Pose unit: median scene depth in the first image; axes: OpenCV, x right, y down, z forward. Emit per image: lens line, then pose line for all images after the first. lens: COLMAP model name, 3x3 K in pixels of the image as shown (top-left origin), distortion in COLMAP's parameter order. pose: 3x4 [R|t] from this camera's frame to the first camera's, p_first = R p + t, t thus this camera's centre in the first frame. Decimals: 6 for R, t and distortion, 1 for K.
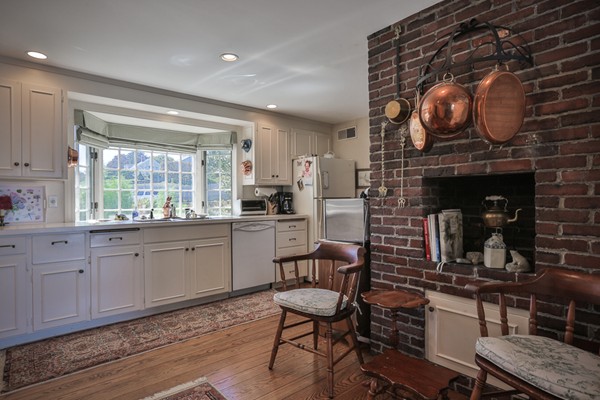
lens RADIAL K [[327.7, 0, 301.1], [0, 327.7, 199.1], [0, 0, 1]] dist [-0.030949, 0.015009]
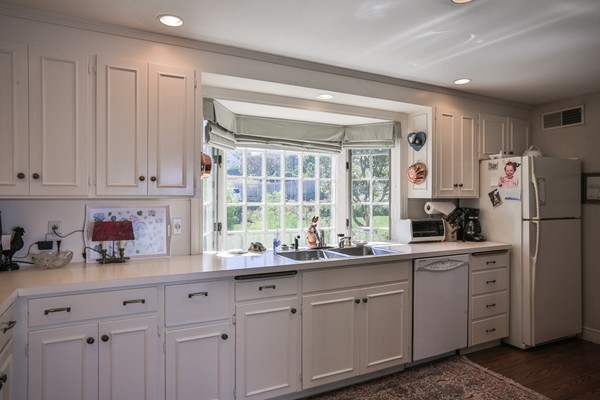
lens RADIAL K [[384.7, 0, 305.0], [0, 384.7, 196.5], [0, 0, 1]] dist [-0.023442, 0.013791]
pose [[0.974562, 0.009694, -0.223910, -0.336993], [-0.009846, 0.999951, 0.000437, -0.070851], [0.223903, 0.001779, 0.974610, 0.255631]]
